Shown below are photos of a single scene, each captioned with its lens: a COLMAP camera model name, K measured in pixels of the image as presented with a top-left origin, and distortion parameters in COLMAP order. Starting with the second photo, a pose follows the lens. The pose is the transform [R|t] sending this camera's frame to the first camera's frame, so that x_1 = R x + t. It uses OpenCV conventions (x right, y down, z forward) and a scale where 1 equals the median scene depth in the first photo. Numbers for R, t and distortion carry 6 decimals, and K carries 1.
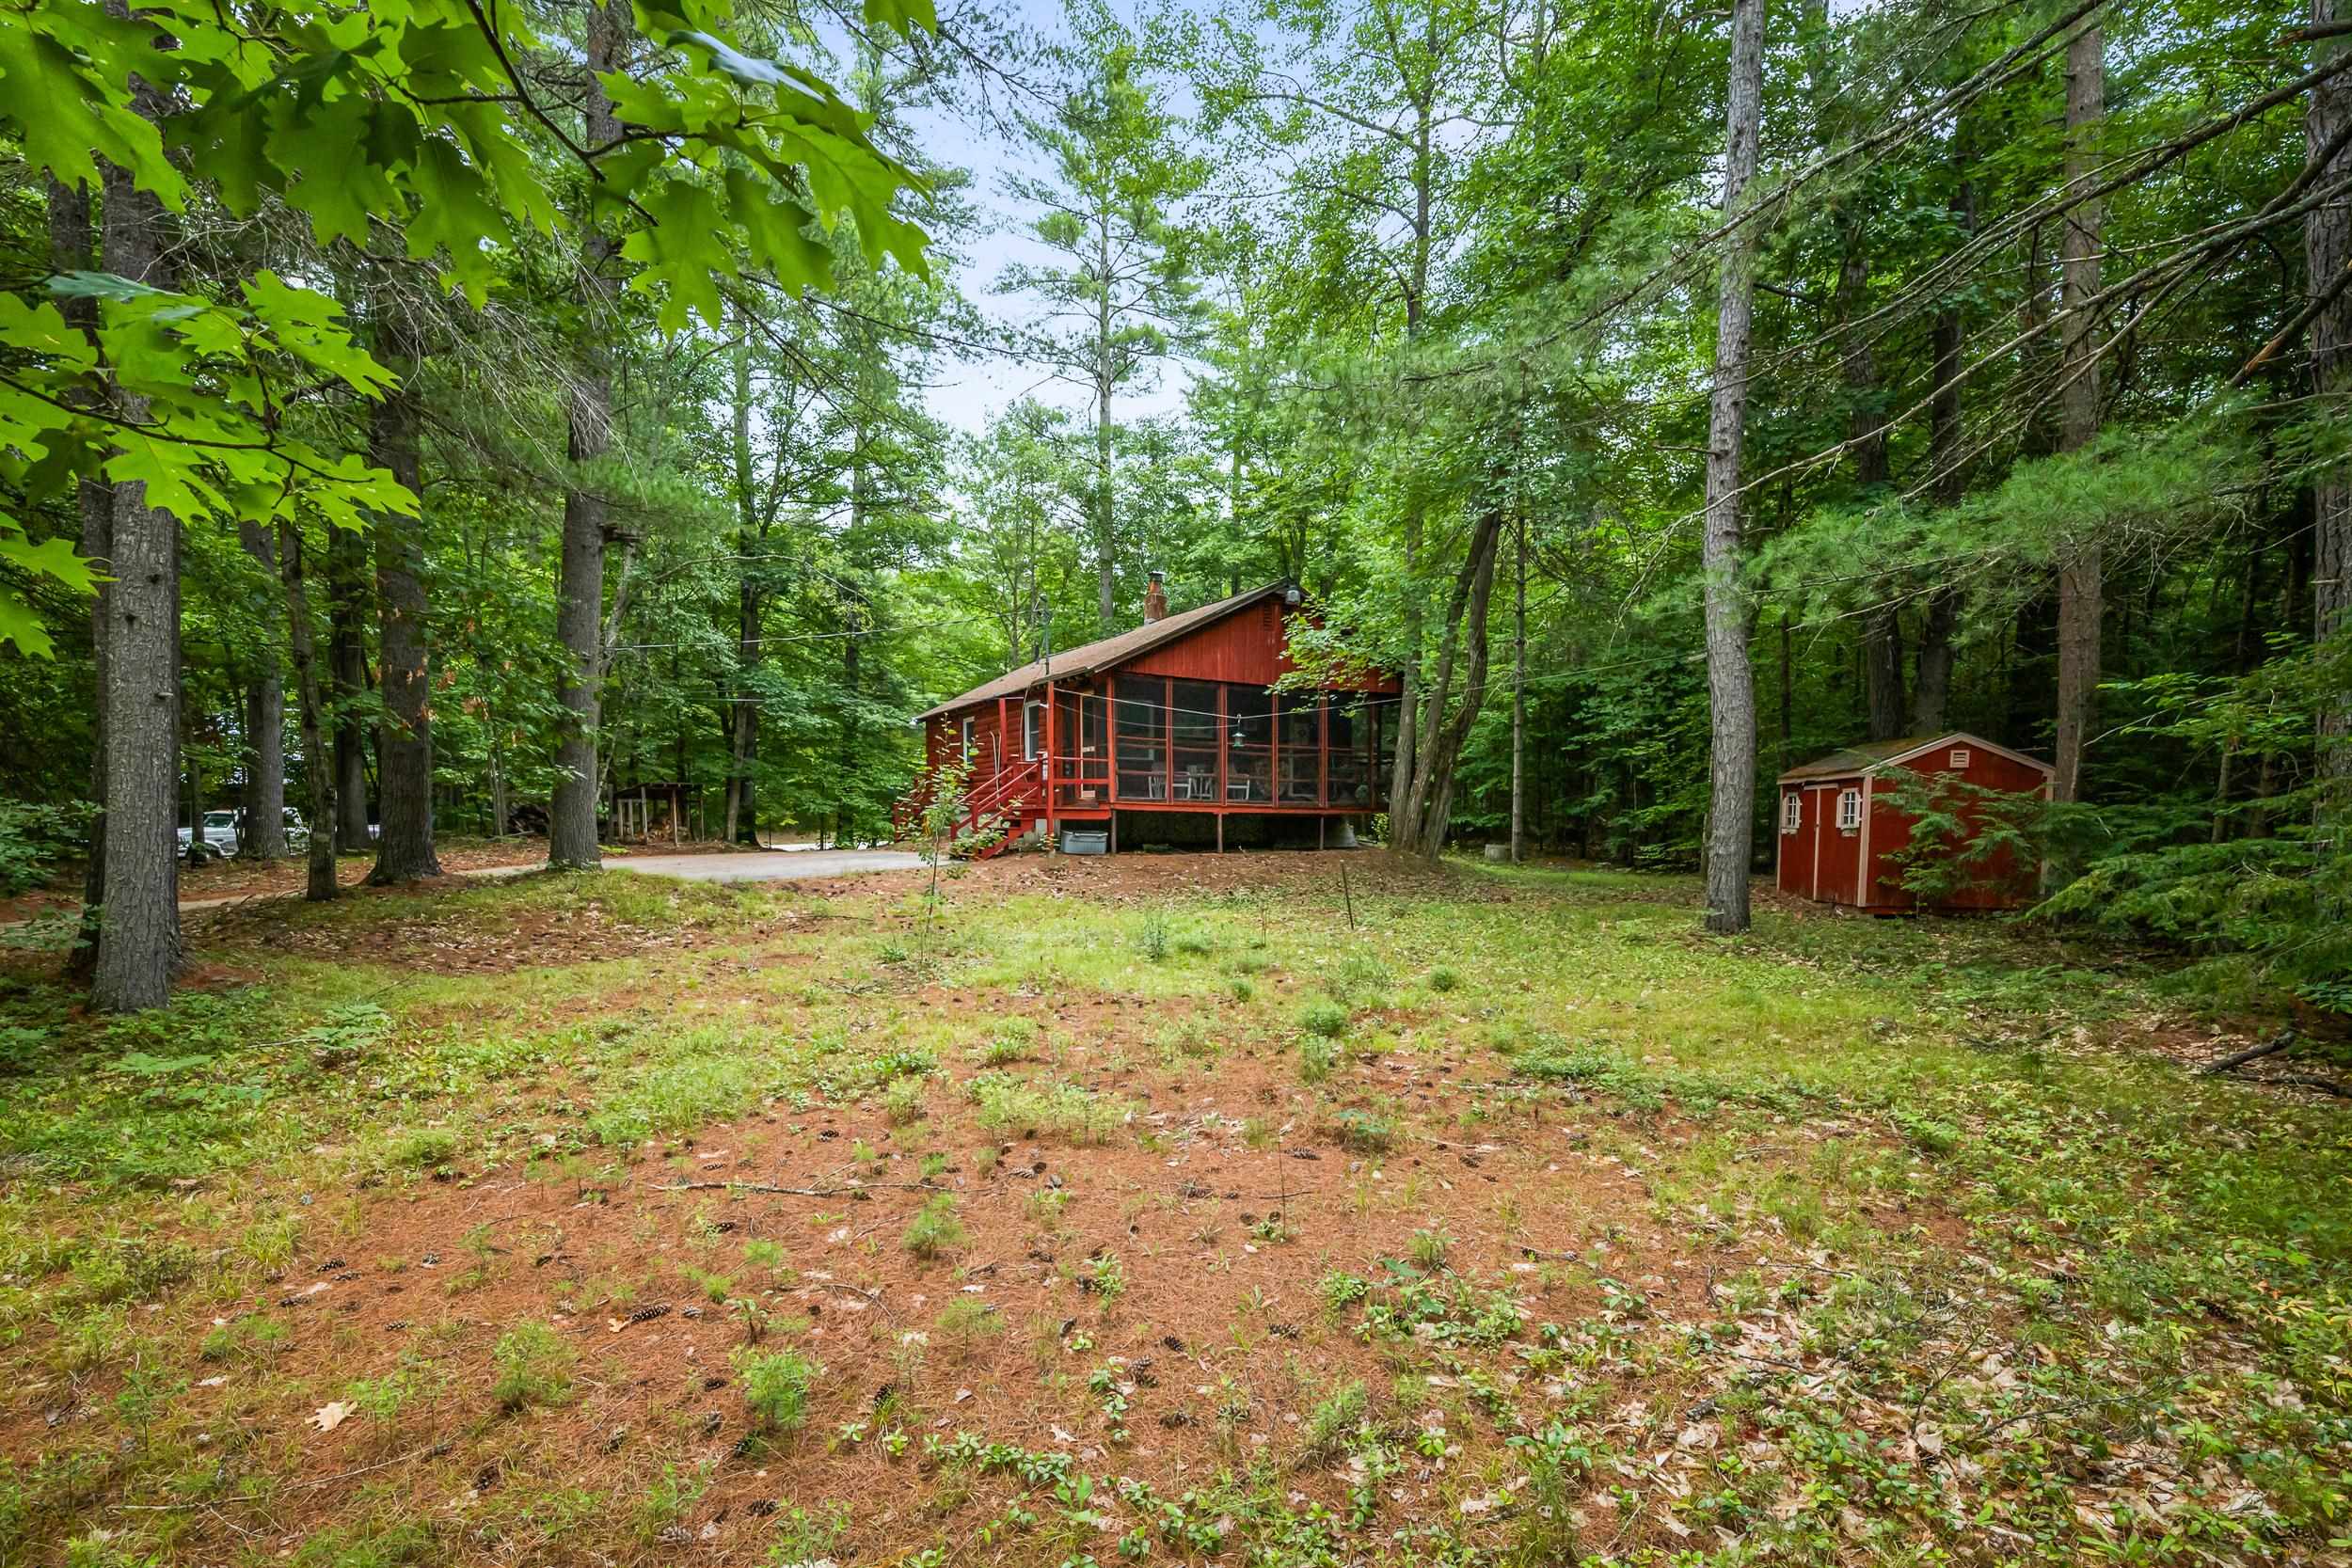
lens RADIAL K [[1062.1, 0, 1176.0], [0, 1062.1, 784.0], [0, 0, 1]] dist [0.000219, 0.000017]
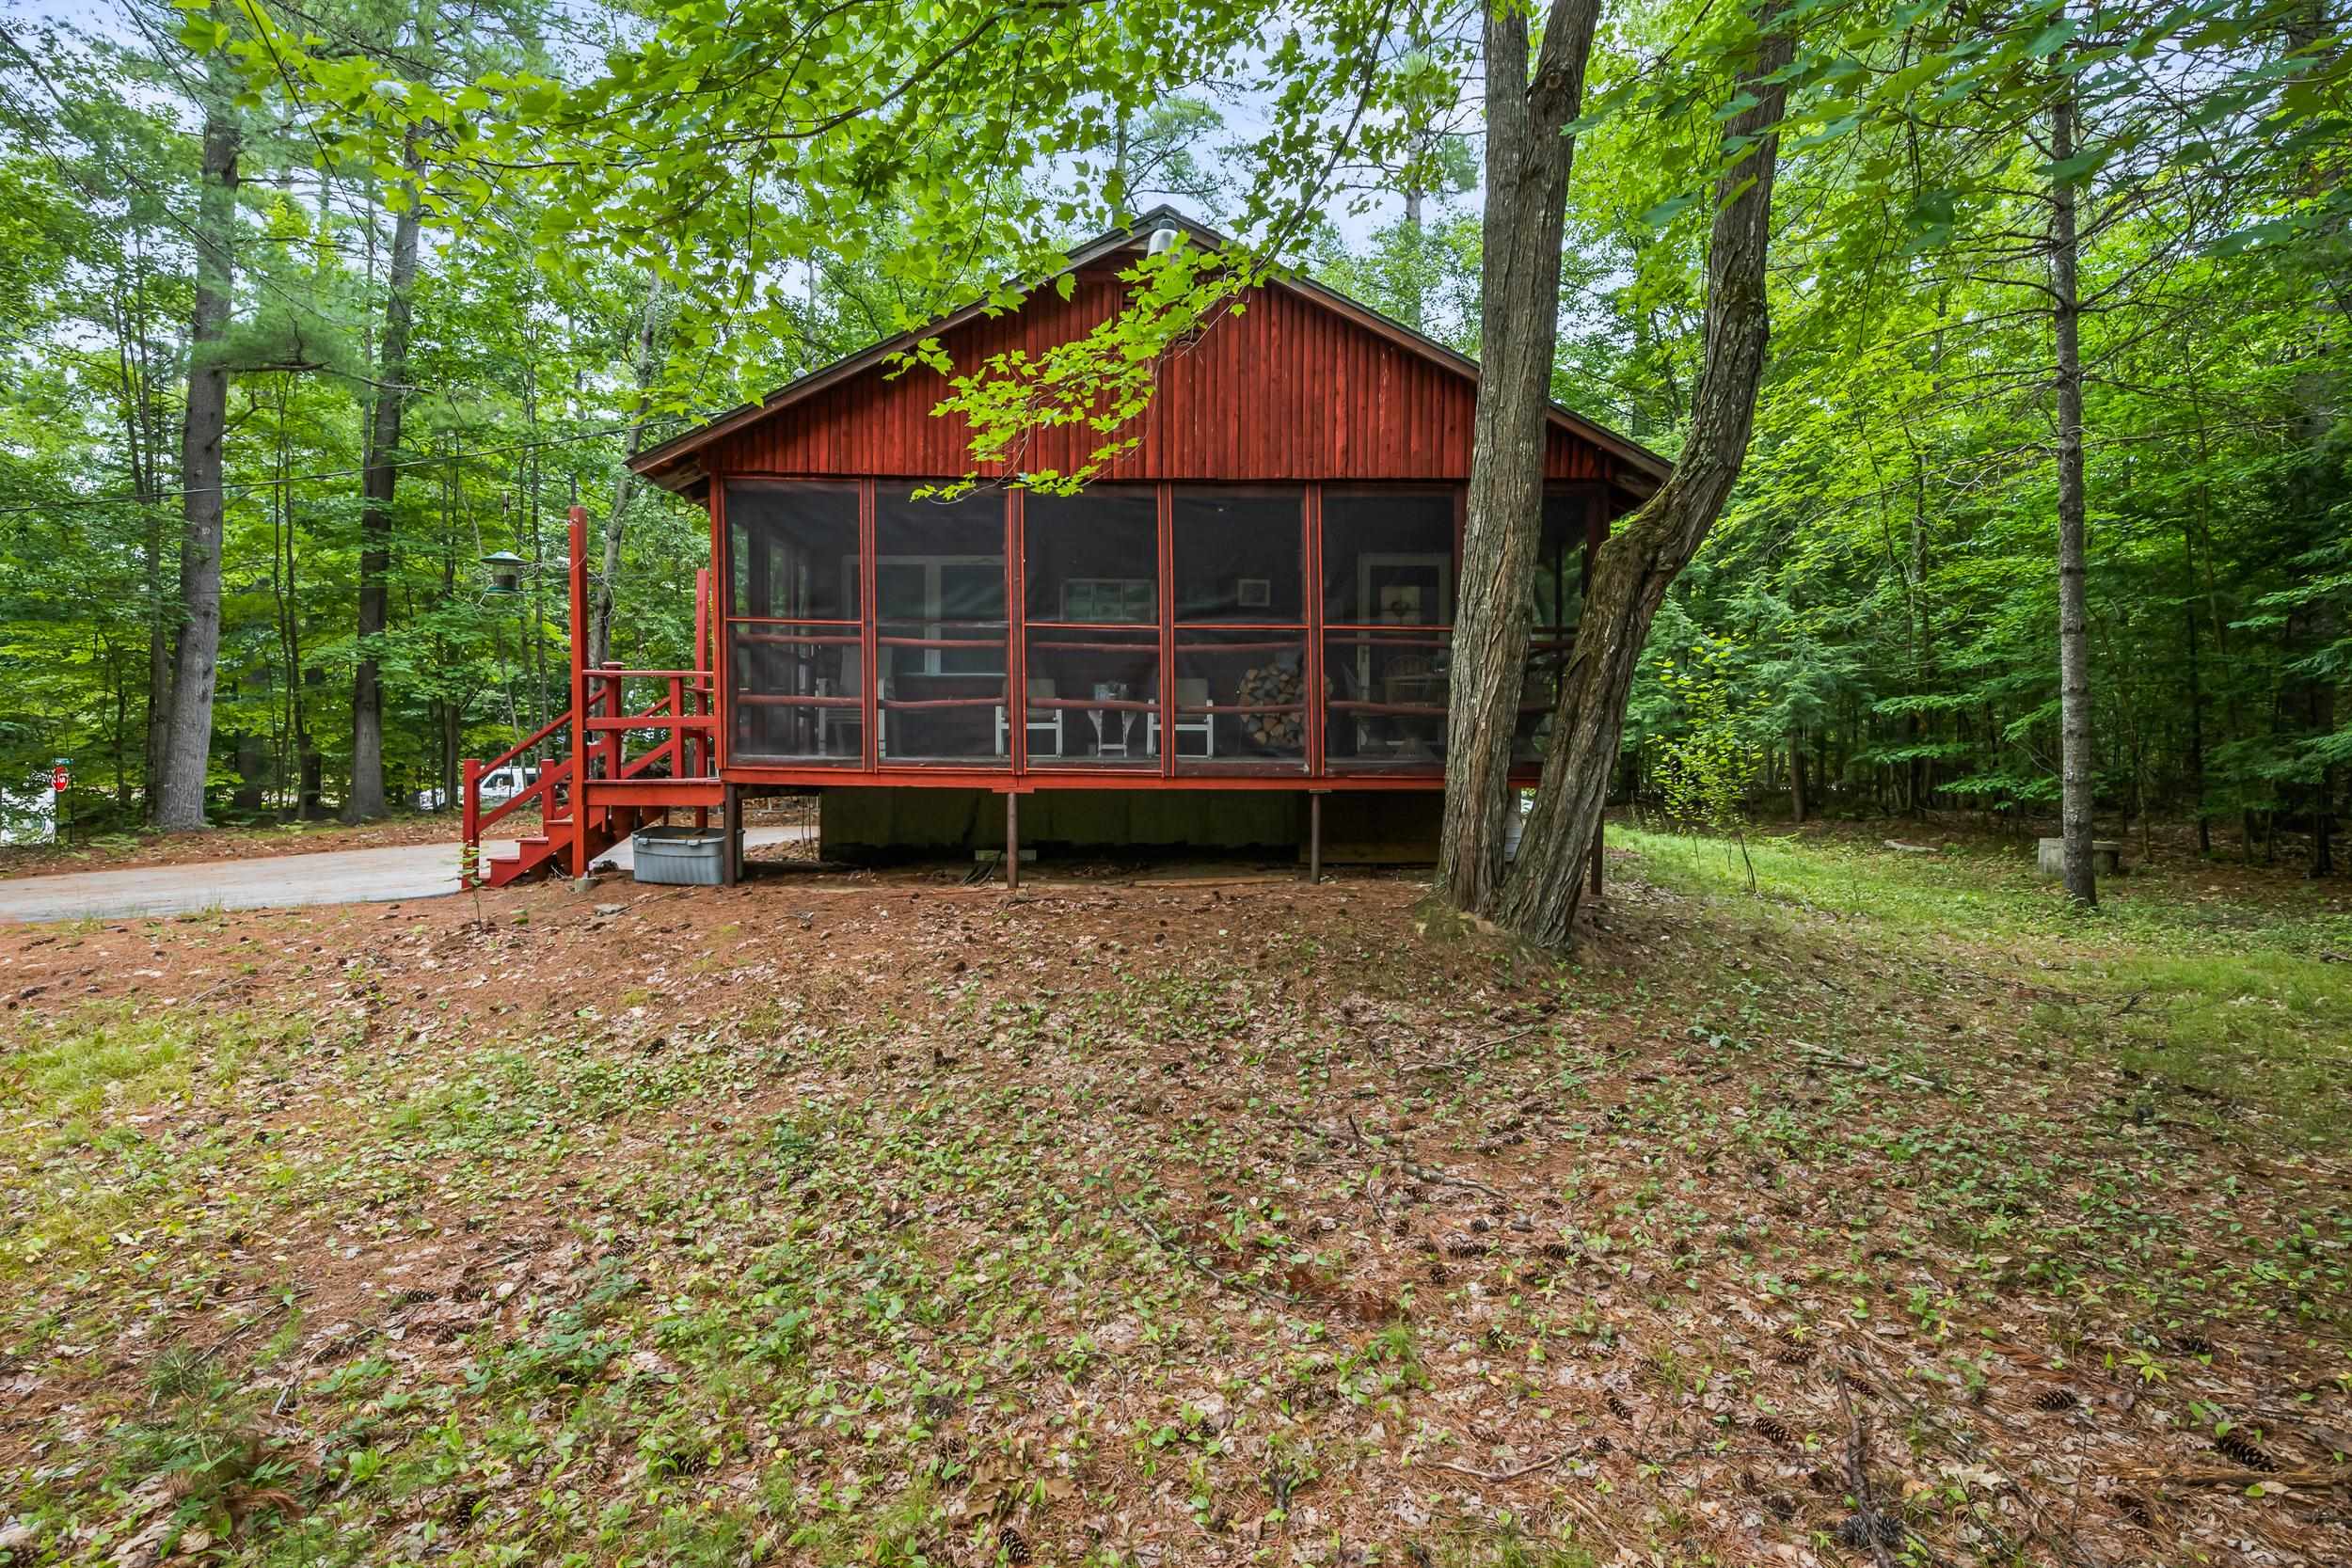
lens RADIAL K [[1062.1, 0, 1176.0], [0, 1062.1, 784.0], [0, 0, 1]] dist [0.000219, 0.000017]
pose [[0.885601, 0.001400, -0.464446, 0.290982], [0.019299, 0.999021, 0.039811, 0.009304], [0.464047, -0.044220, 0.884706, 0.653318]]
